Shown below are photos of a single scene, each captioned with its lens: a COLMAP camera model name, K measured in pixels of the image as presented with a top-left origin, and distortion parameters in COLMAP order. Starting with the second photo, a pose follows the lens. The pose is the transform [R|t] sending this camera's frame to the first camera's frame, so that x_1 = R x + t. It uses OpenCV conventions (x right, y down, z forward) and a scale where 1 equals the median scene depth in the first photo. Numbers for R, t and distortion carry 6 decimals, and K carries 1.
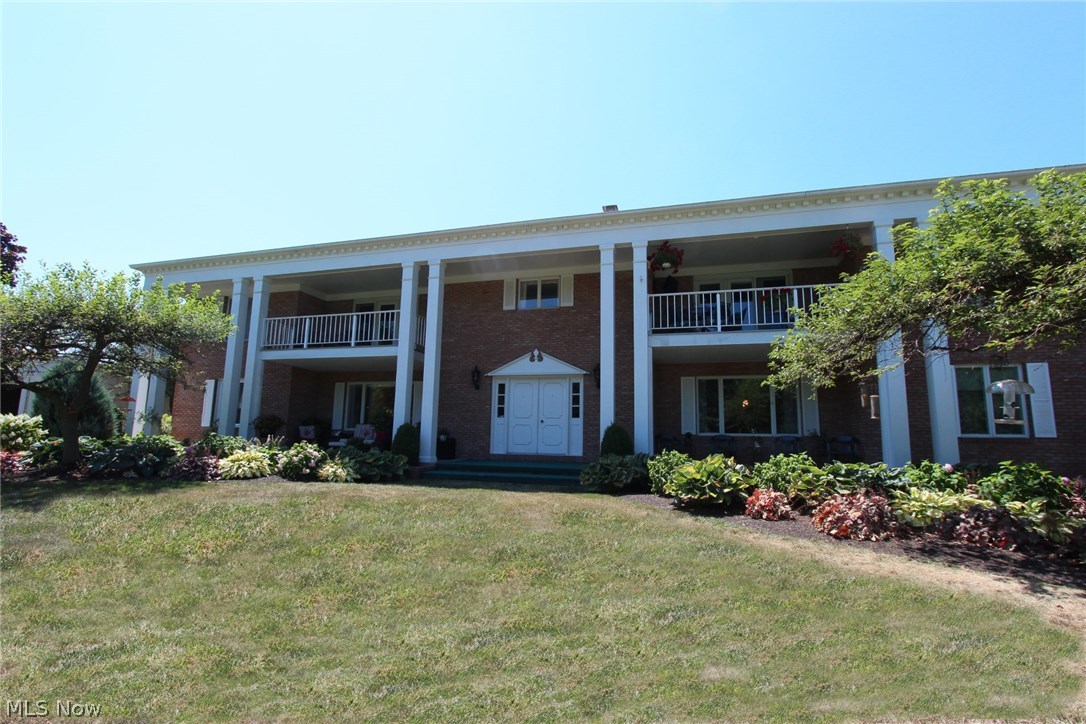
lens RADIAL K [[497.4, 0, 541.4], [0, 497.4, 360.9], [0, 0, 1]] dist [-0.022263, 0.000990]
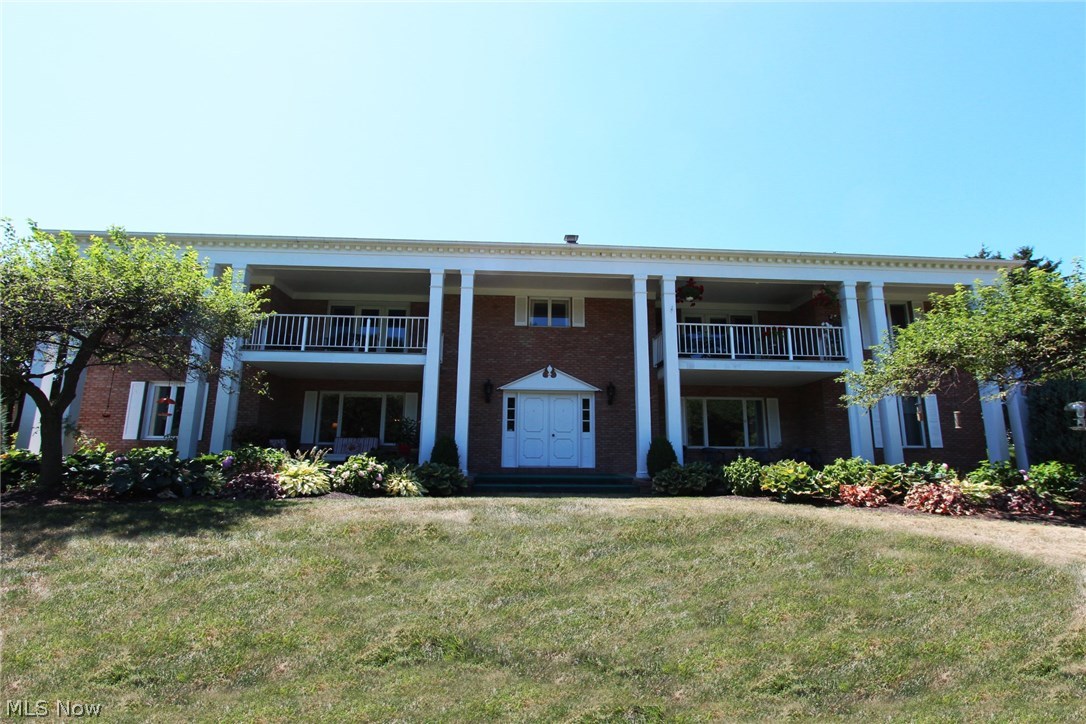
lens RADIAL K [[497.4, 0, 536.1], [0, 497.4, 365.8], [0, 0, 1]] dist [-0.022263, 0.000990]
pose [[0.945986, 0.052392, 0.319945, -0.387618], [-0.042467, 0.998378, -0.037924, 0.018464], [-0.321413, 0.022288, 0.946677, 0.026007]]
